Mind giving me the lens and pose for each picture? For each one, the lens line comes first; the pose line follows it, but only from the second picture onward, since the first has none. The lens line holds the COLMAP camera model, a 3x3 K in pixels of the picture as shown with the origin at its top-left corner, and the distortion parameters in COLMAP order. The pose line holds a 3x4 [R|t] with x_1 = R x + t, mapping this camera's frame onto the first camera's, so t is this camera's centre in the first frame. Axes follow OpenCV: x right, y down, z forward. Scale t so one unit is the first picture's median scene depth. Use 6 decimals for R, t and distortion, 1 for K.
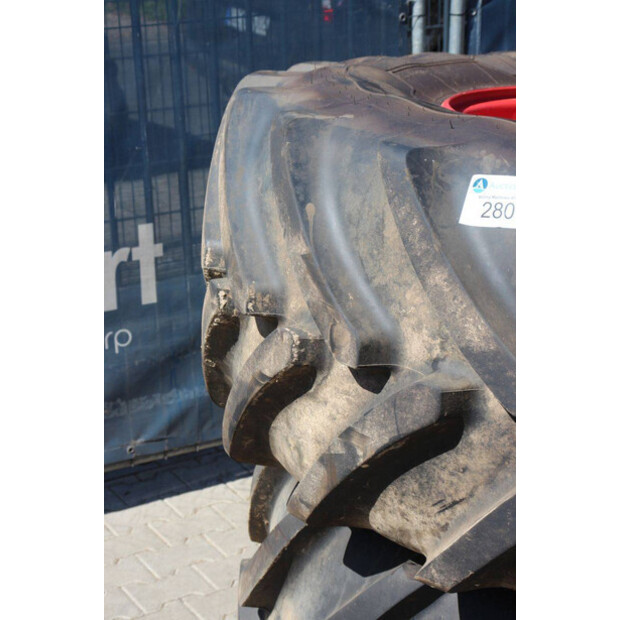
lens RADIAL K [[798.3, 0, 310.0], [0, 798.3, 310.0], [0, 0, 1]] dist [-0.019895, 0.033326]
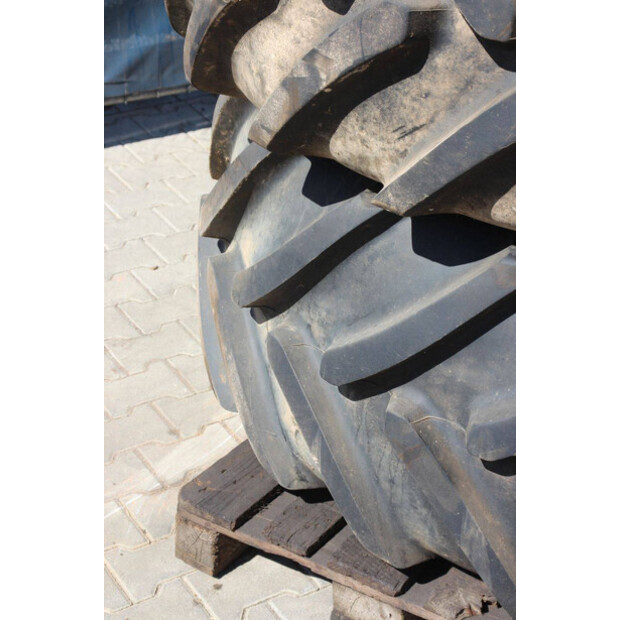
lens RADIAL K [[798.3, 0, 310.0], [0, 798.3, 310.0], [0, 0, 1]] dist [-0.019895, 0.033326]
pose [[0.998425, 0.027958, 0.048649, 0.006206], [-0.038608, 0.971453, 0.234068, 0.224126], [-0.040717, -0.235577, 0.971002, -0.026041]]
